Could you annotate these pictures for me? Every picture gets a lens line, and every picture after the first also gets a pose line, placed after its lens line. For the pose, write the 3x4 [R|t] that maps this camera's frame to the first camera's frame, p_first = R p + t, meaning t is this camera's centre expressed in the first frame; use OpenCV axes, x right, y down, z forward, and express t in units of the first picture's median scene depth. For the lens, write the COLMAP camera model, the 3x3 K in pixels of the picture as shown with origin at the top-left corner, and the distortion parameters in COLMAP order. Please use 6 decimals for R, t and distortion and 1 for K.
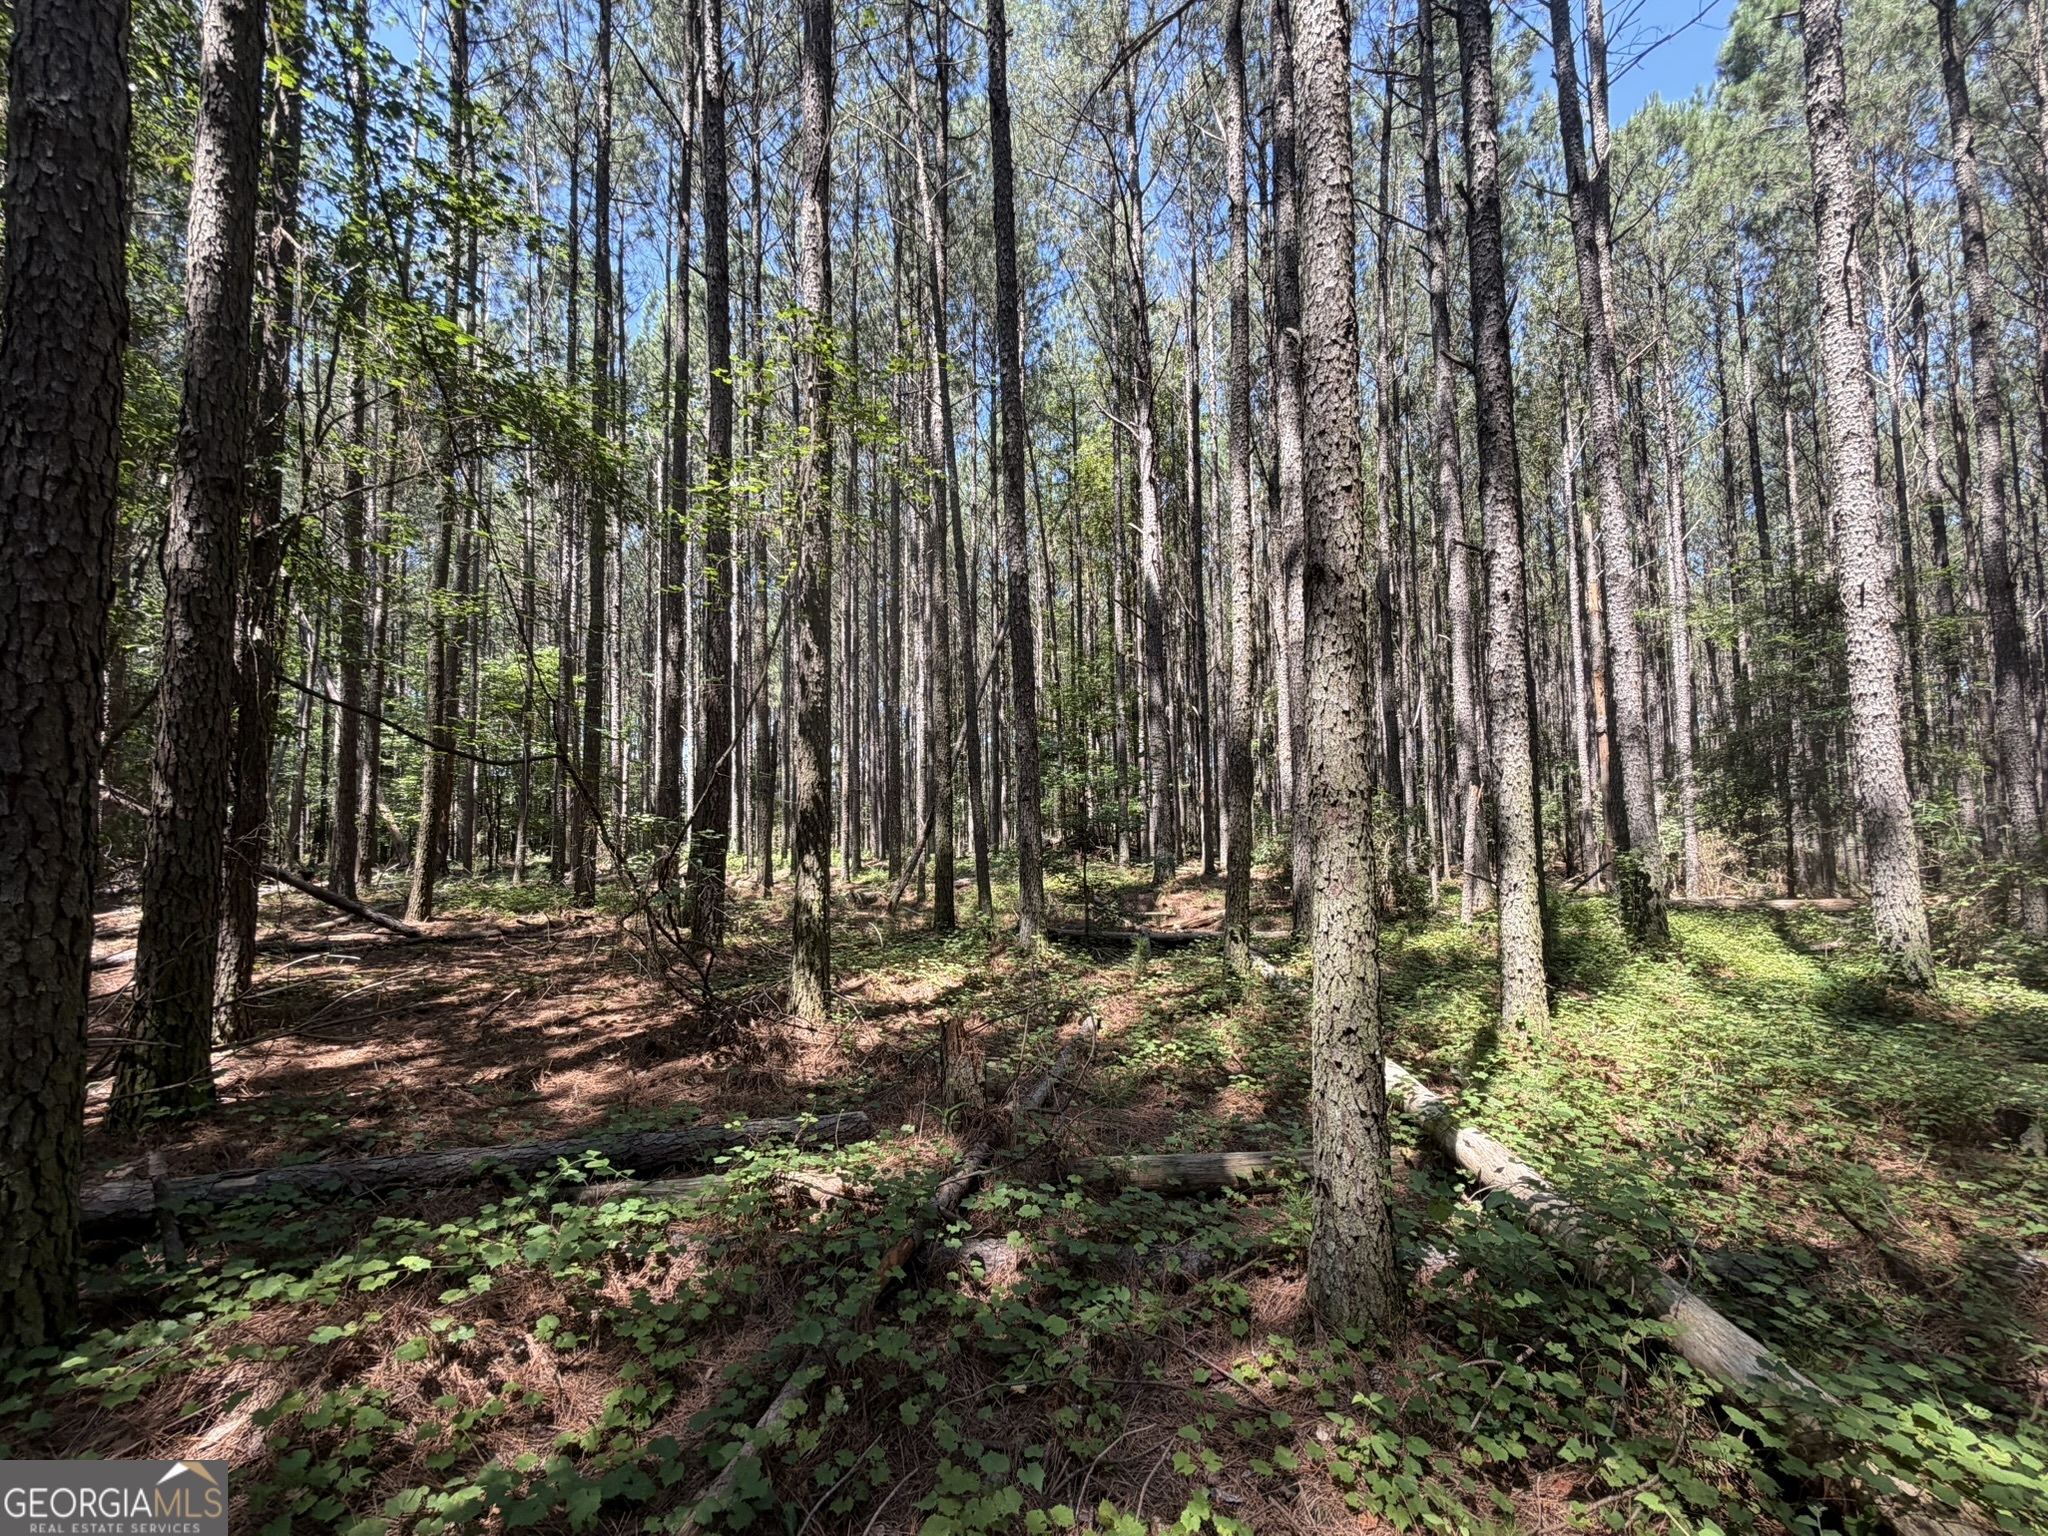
lens RADIAL K [[822.0, 0, 1019.6], [0, 822.0, 761.9], [0, 0, 1]] dist [0.001938, 0.000050]
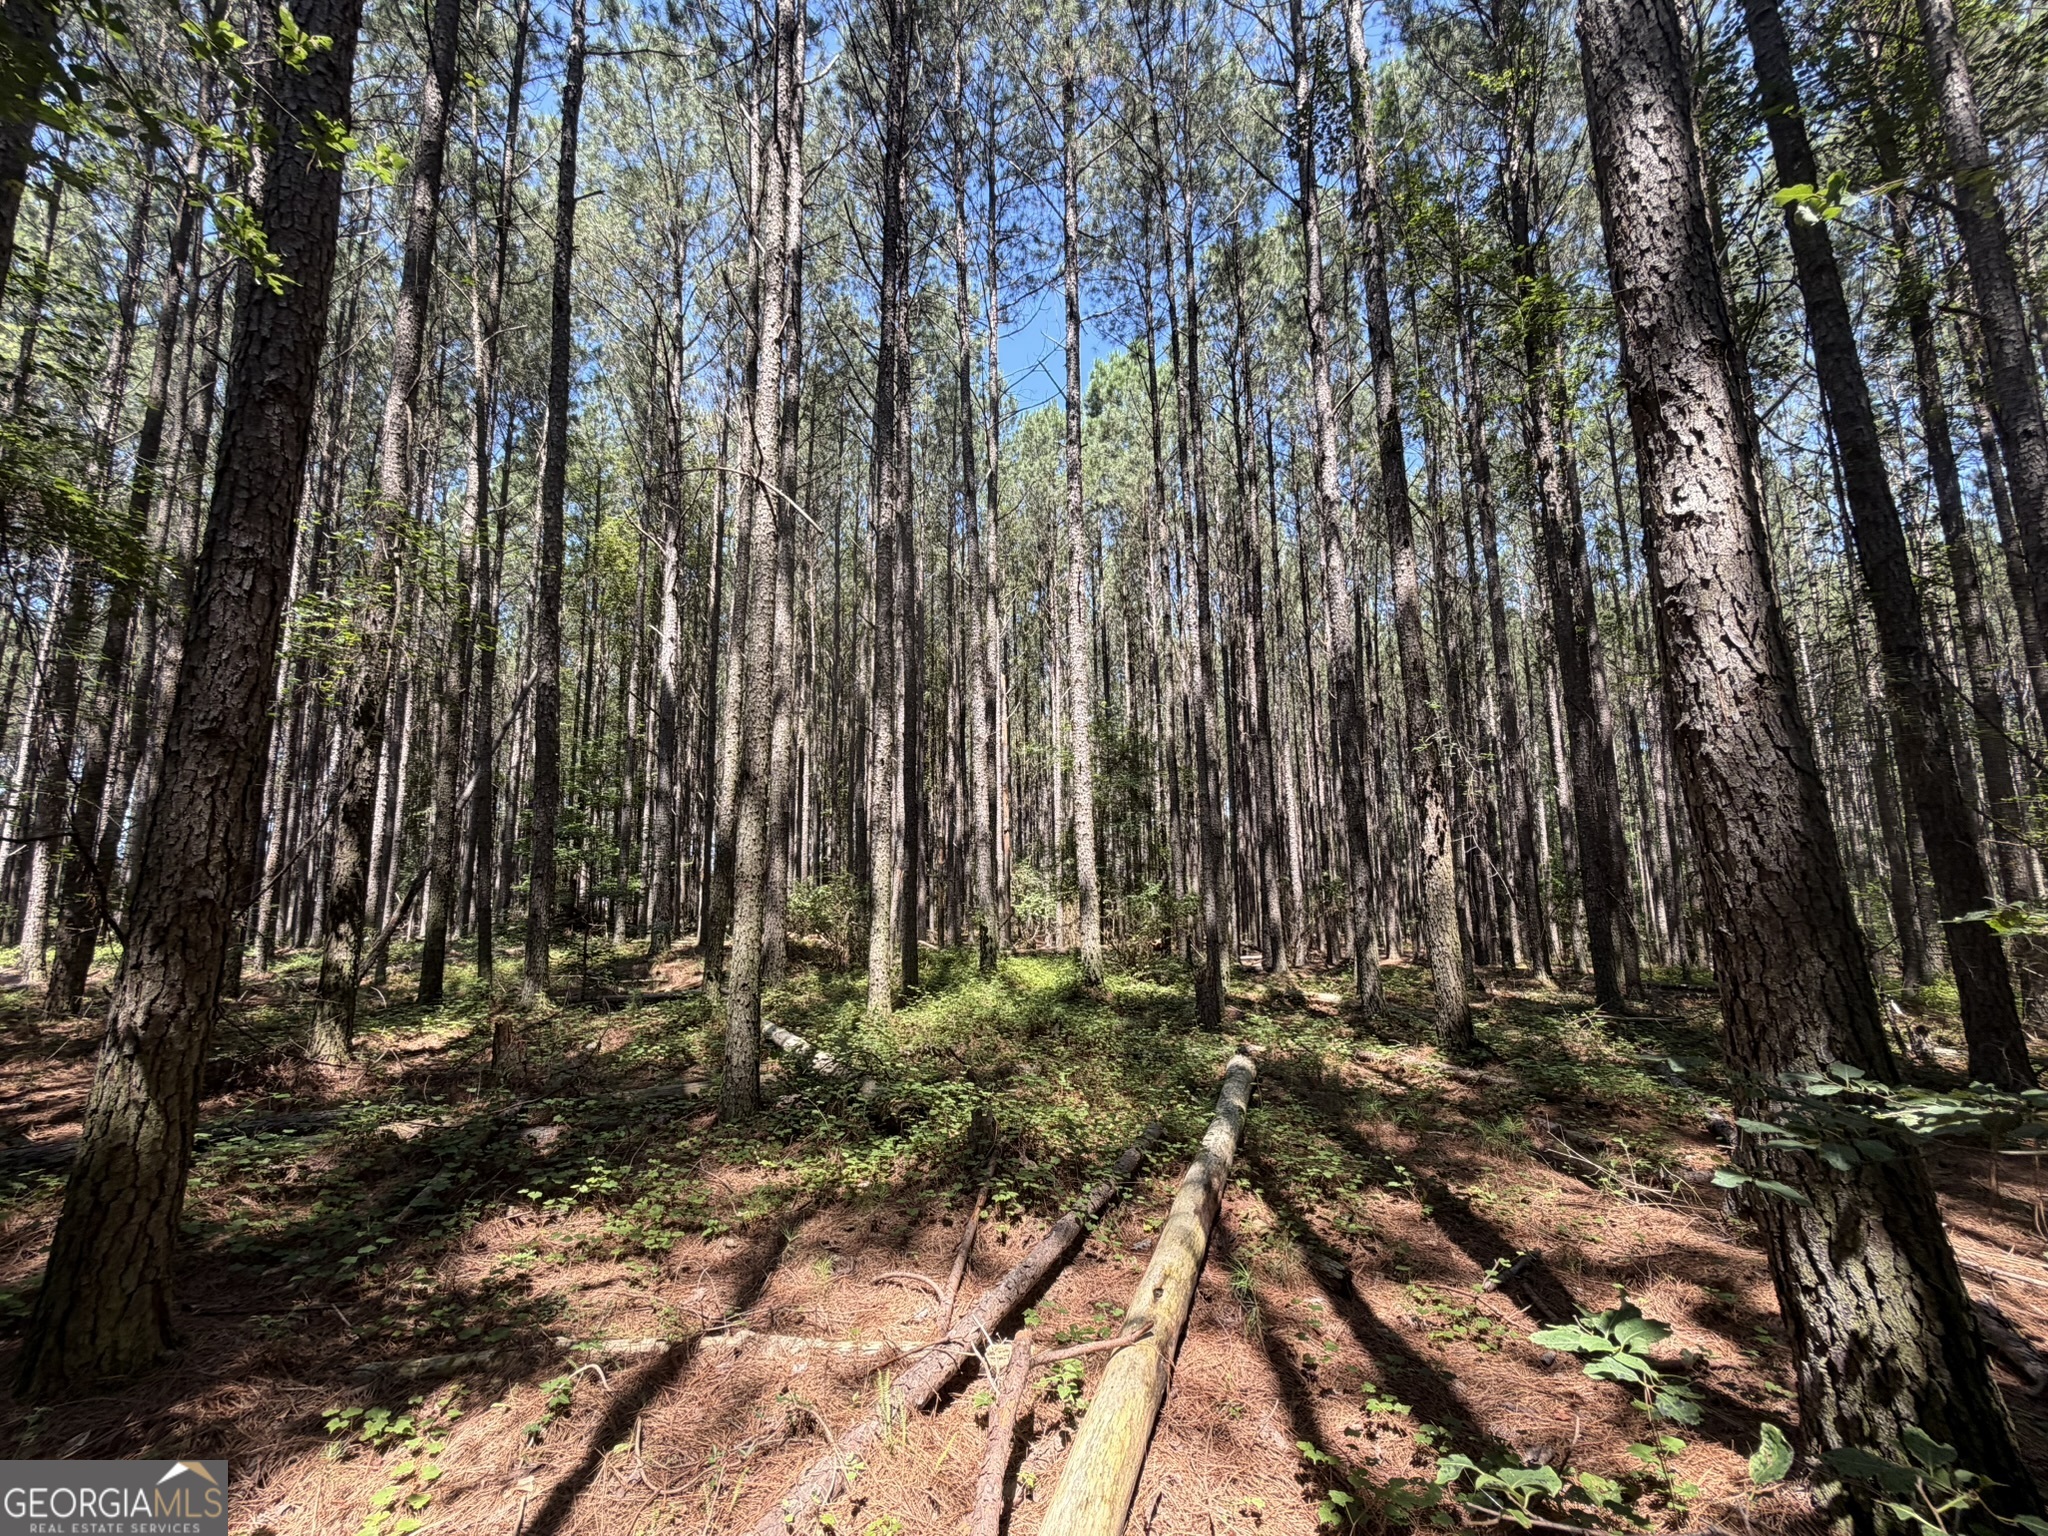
lens RADIAL K [[822.0, 0, 1019.7], [0, 822.0, 759.5], [0, 0, 1]] dist [0.001938, 0.000050]
pose [[0.838267, 0.082741, 0.538946, -0.033131], [-0.031031, 0.994057, -0.104348, -0.010415], [-0.544376, 0.070748, 0.835852, -0.194980]]
